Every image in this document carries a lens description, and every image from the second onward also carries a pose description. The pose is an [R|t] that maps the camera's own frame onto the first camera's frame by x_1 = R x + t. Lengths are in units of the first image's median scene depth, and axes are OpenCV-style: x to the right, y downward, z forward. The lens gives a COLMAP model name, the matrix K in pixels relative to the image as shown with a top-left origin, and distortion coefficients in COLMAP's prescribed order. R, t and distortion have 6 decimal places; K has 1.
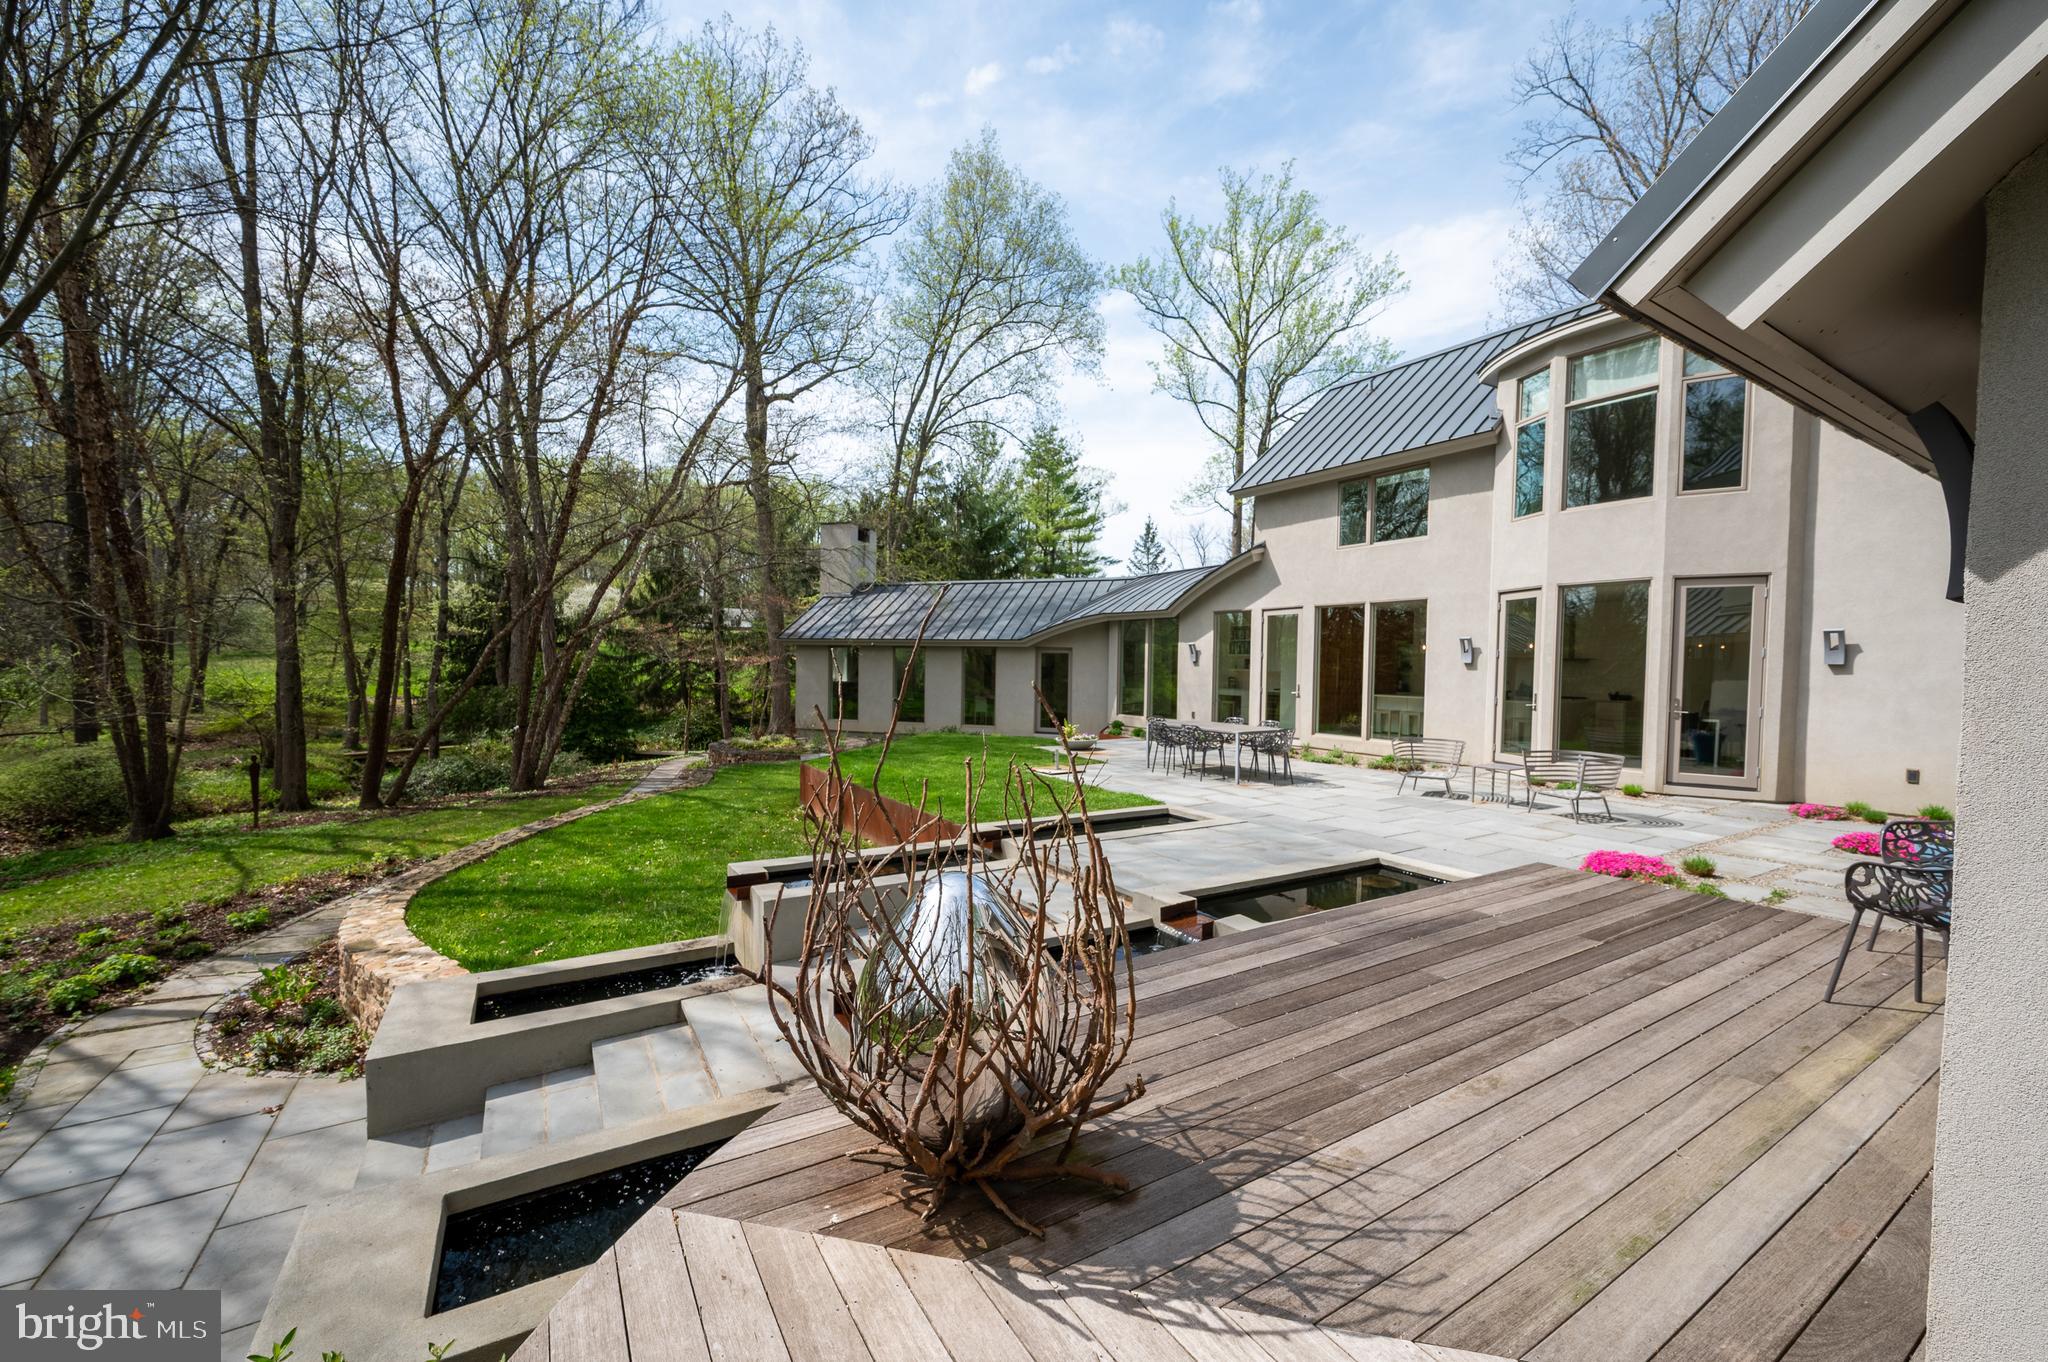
lens RADIAL K [[806.2, 0, 1029.3], [0, 806.2, 689.4], [0, 0, 1]] dist [-0.000332, 0.000059]
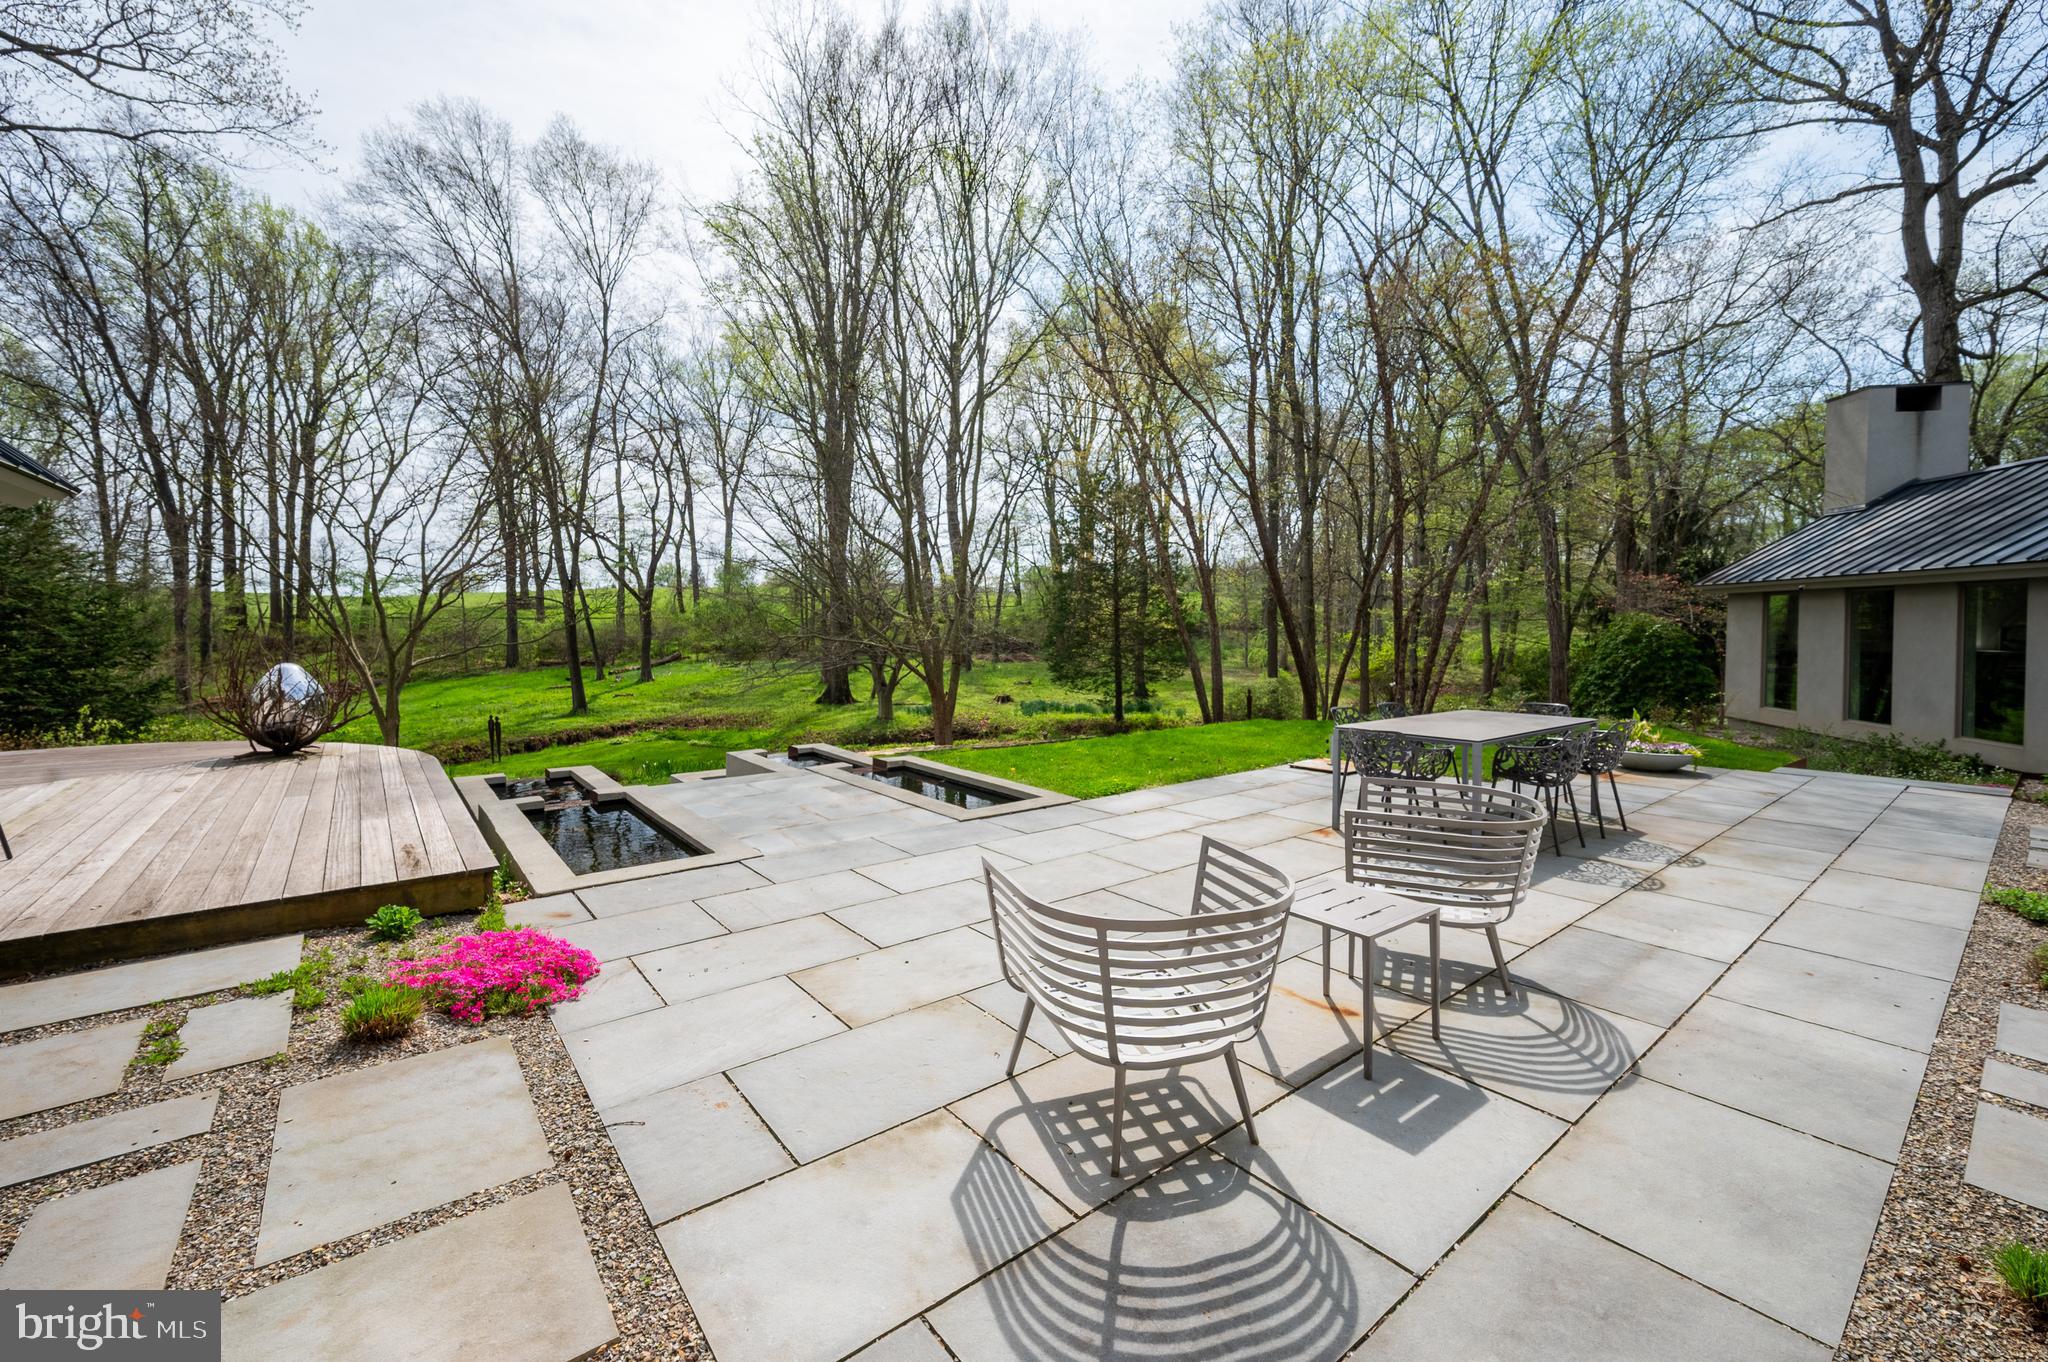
lens RADIAL K [[830.2, 0, 1045.5], [0, 830.2, 649.9], [0, 0, 1]] dist [-0.000237, -0.000112]
pose [[0.129683, 0.023128, -0.991286, 0.496574], [-0.035648, 0.999190, 0.018649, 0.001666], [0.990914, 0.032919, 0.130403, 0.486578]]
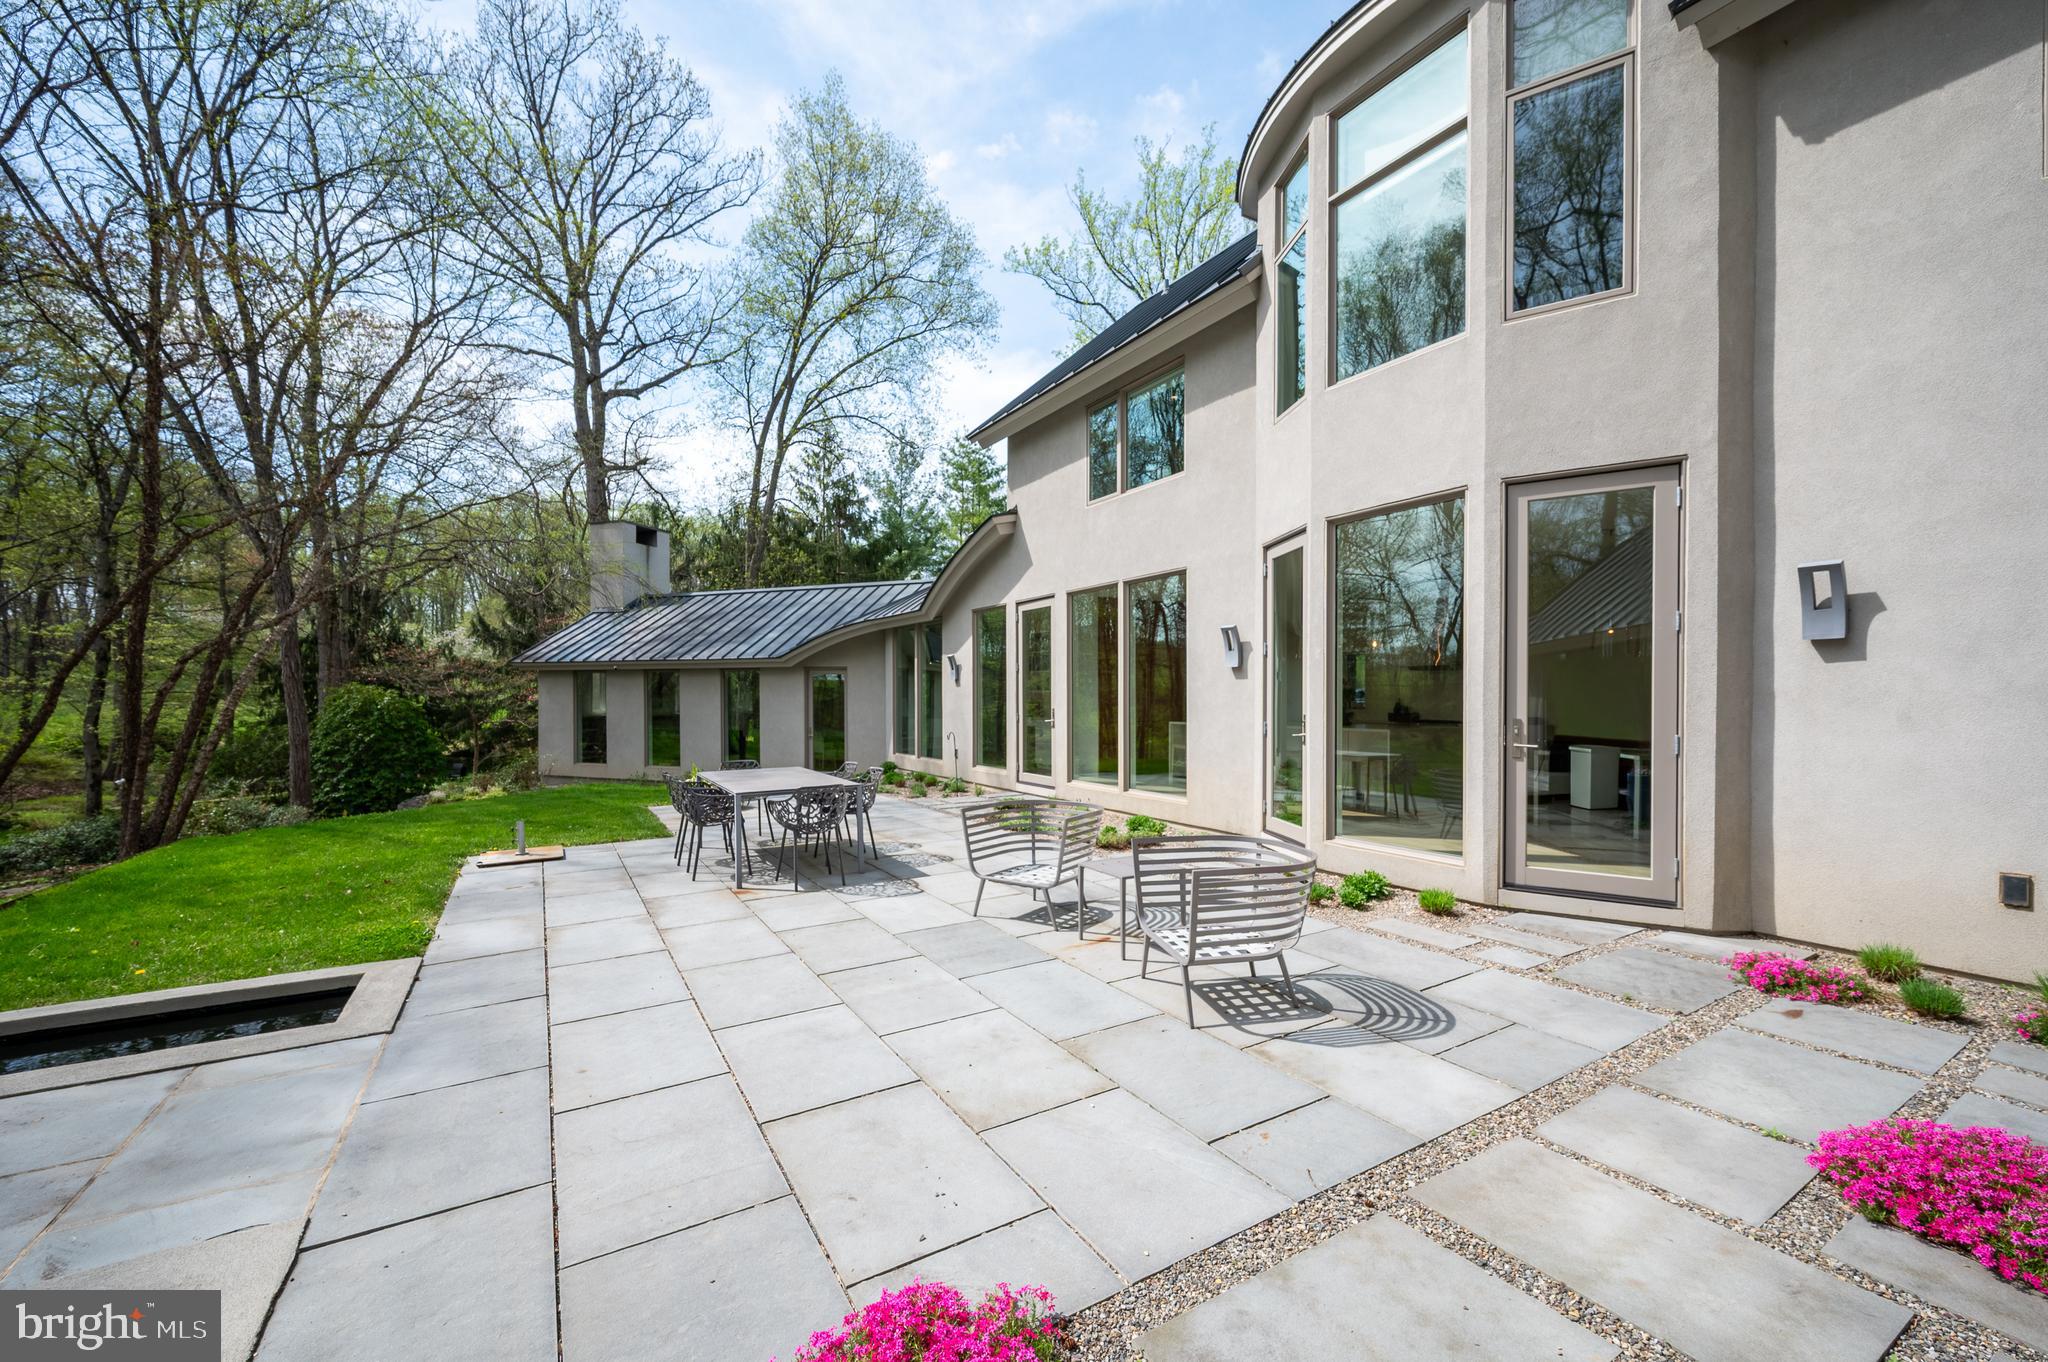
lens RADIAL K [[809.0, 0, 1021.2], [0, 809.0, 702.5], [0, 0, 1]] dist [0.000370, -0.000213]
pose [[0.999735, -0.013776, -0.018453, 0.306832], [0.013312, 0.999598, -0.025014, 0.006092], [0.018790, 0.024762, 0.999517, 0.296782]]
